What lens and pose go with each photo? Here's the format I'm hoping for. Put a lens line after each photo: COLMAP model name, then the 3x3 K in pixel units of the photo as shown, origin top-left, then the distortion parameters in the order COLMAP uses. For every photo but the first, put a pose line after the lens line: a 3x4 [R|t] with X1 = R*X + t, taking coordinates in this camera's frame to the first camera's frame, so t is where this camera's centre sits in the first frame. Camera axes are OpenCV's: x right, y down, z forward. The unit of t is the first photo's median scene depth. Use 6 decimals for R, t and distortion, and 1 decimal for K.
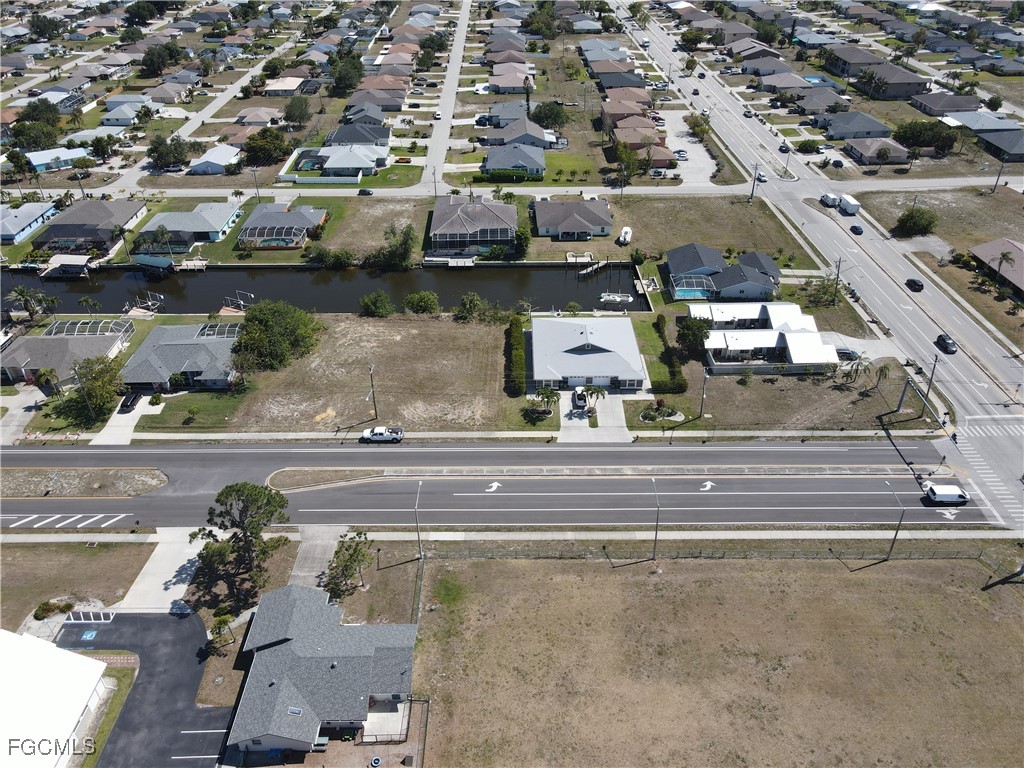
lens RADIAL K [[738.4, 0, 505.8], [0, 738.4, 386.2], [0, 0, 1]] dist [0.011064, 0.010522]
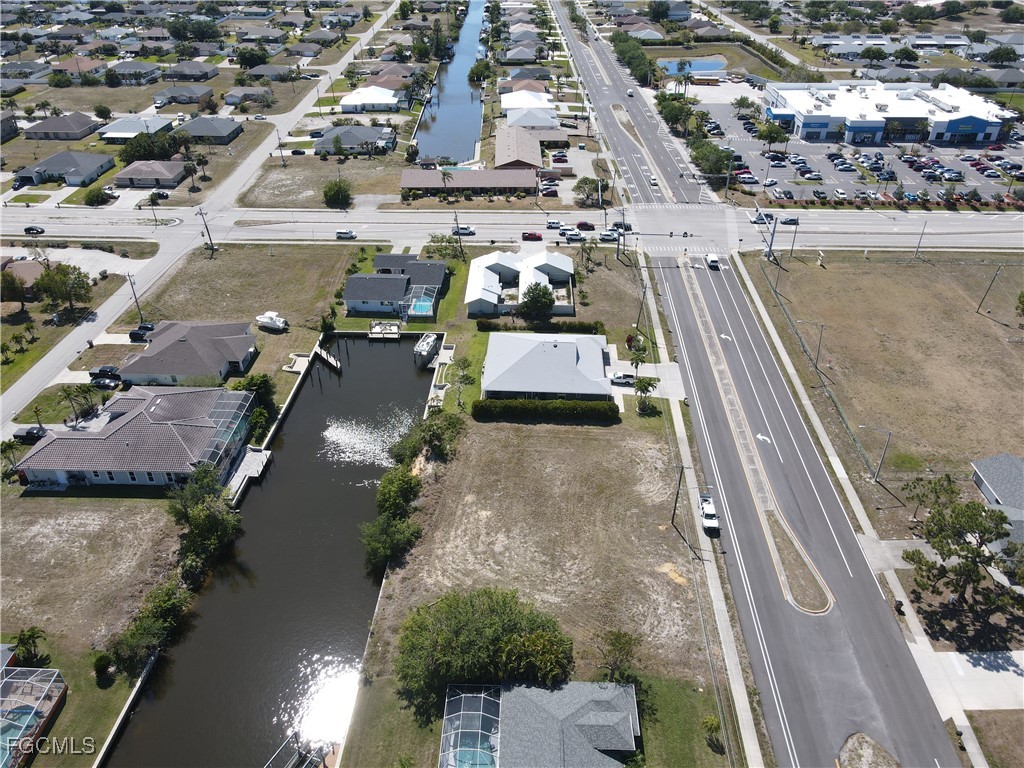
lens RADIAL K [[745.1, 0, 507.4], [0, 745.1, 383.9], [0, 0, 1]] dist [0.009741, 0.002847]
pose [[0.047677, -0.546343, 0.836203, -0.758916], [0.570305, 0.702179, 0.426260, -0.500712], [-0.820048, 0.456568, 0.345060, 0.763773]]
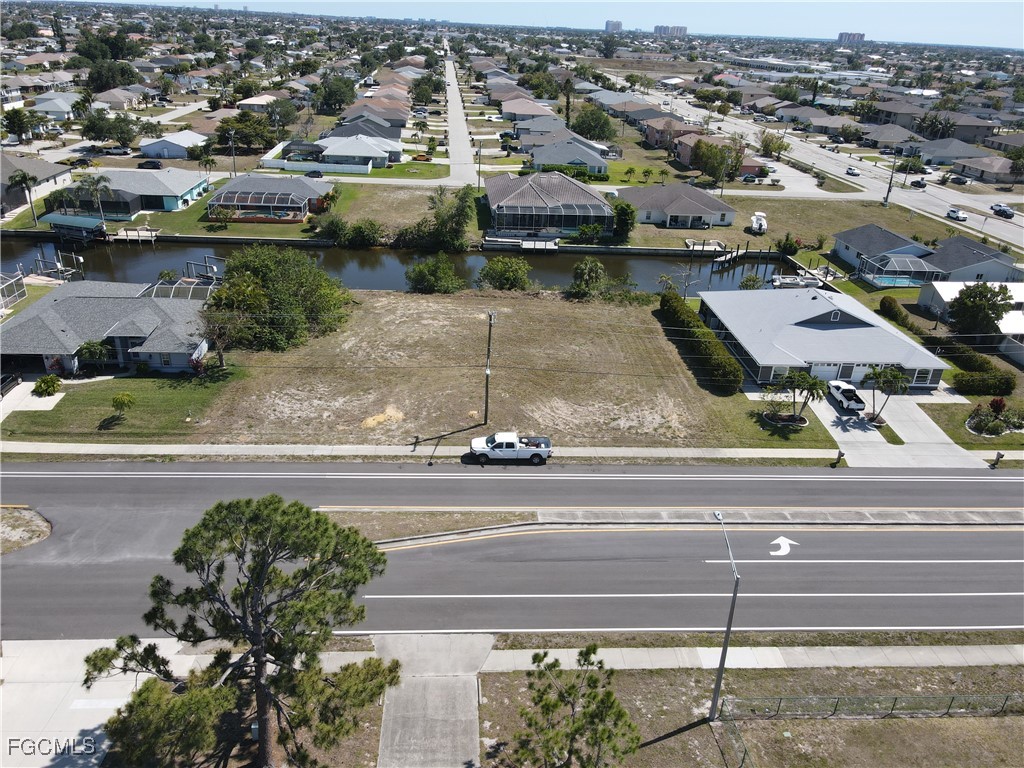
lens RADIAL K [[745.1, 0, 507.4], [0, 745.1, 383.9], [0, 0, 1]] dist [0.009741, 0.002847]
pose [[0.996594, 0.020635, 0.079844, -0.194245], [-0.008059, 0.987924, -0.154731, 0.093262], [-0.082073, 0.153560, 0.984725, 0.458683]]
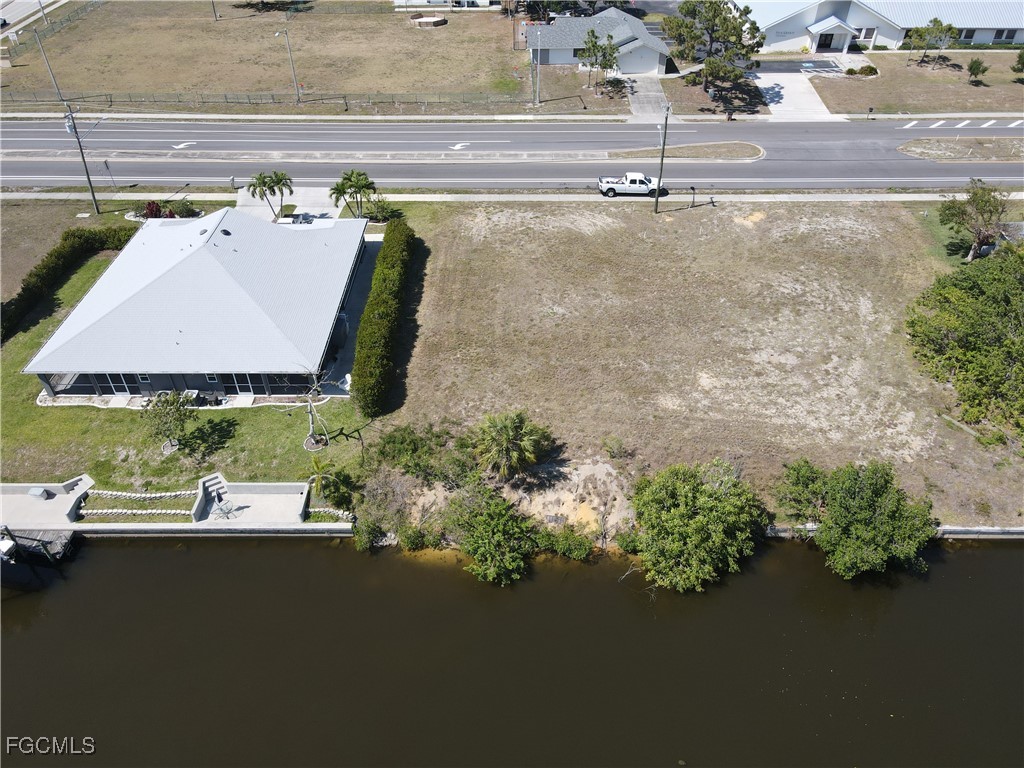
lens RADIAL K [[738.4, 0, 505.8], [0, 738.4, 386.2], [0, 0, 1]] dist [0.011064, 0.010522]
pose [[-0.999879, 0.012908, 0.008692, -0.058416], [0.011799, 0.264720, 0.964253, -0.461483], [0.010146, 0.964239, -0.264840, 1.233367]]
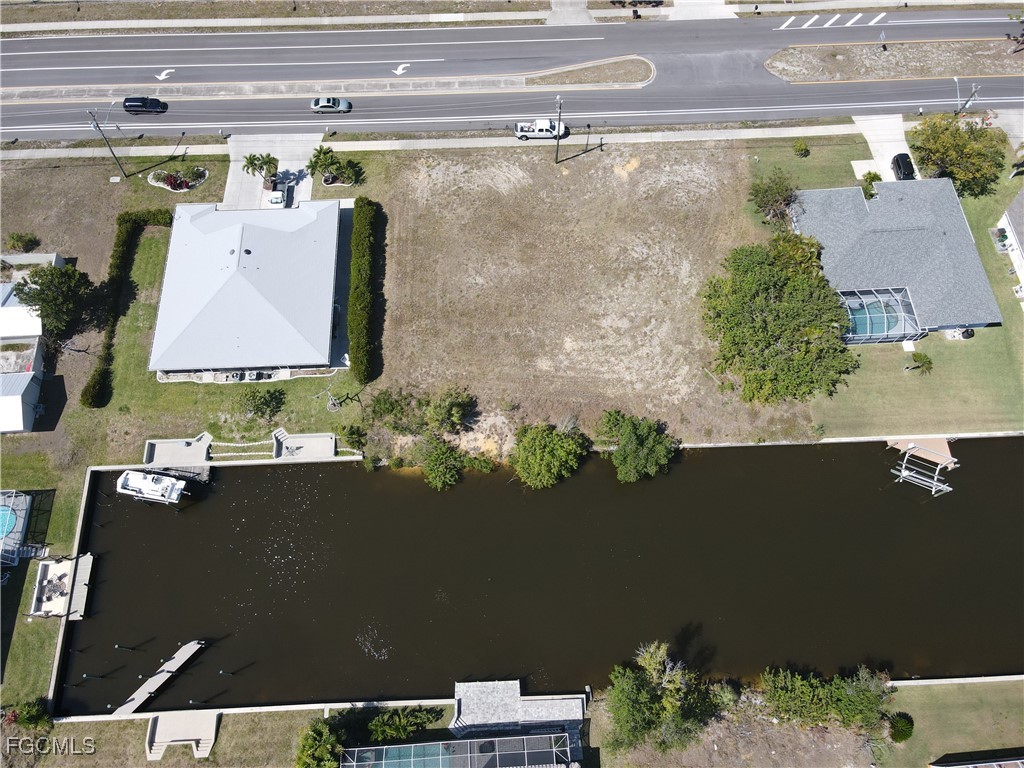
lens RADIAL K [[720.0, 0, 500.0], [0, 720.0, 382.9], [0, 0, 1]] dist [0.021996, 0.002887]
pose [[-0.998850, 0.047814, -0.003470, -0.099723], [-0.012888, -0.198100, 0.980097, -0.697869], [0.046175, 0.979015, 0.198489, 1.029734]]
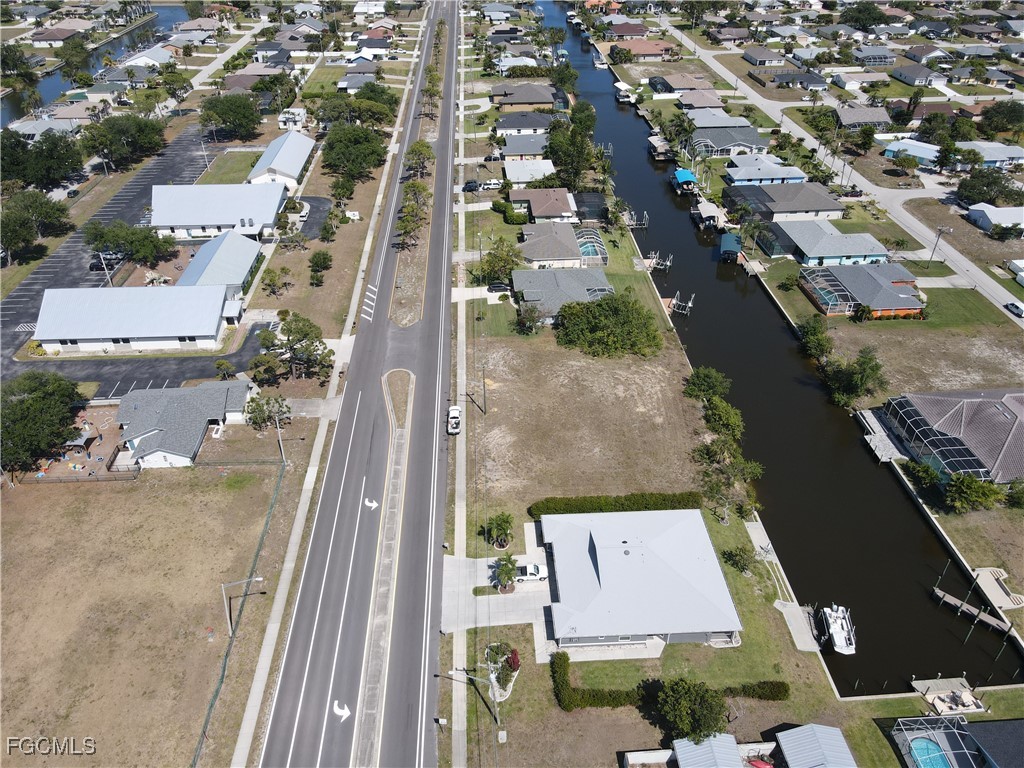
lens RADIAL K [[745.1, 0, 507.4], [0, 745.1, 383.9], [0, 0, 1]] dist [0.009741, 0.002847]
pose [[0.056238, 0.583510, -0.810157, 0.586077], [-0.566512, 0.686819, 0.455351, -0.436701], [0.822133, 0.433355, 0.369190, 0.614195]]
